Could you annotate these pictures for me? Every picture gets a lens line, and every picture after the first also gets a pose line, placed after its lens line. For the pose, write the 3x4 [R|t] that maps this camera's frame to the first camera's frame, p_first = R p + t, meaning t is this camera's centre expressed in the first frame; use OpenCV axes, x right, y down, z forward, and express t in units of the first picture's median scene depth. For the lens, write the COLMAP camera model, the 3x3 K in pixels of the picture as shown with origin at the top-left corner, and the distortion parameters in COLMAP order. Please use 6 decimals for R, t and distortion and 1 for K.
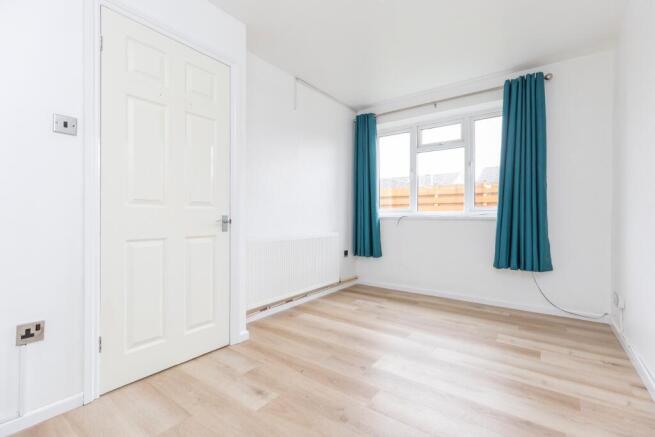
lens RADIAL K [[295.2, 0, 327.6], [0, 295.2, 218.6], [0, 0, 1]] dist [0.002466, -0.000616]
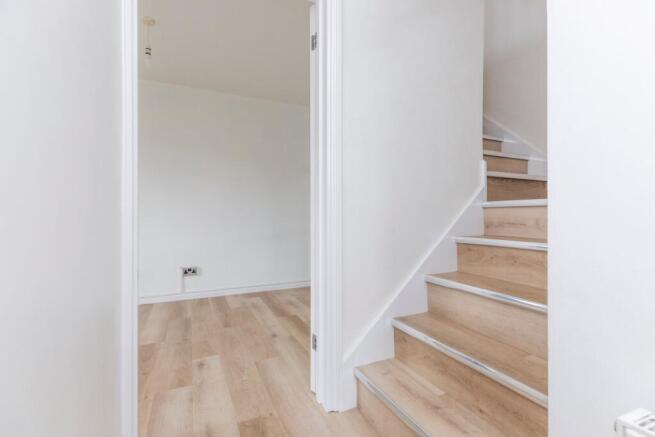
lens RADIAL K [[295.2, 0, 327.7], [0, 295.2, 217.9], [0, 0, 1]] dist [0.002466, -0.000616]
pose [[-0.875710, -0.002906, 0.482828, -1.256980], [-0.001915, 0.999995, 0.002545, -0.006227], [-0.482833, 0.001304, -0.875711, 1.807282]]
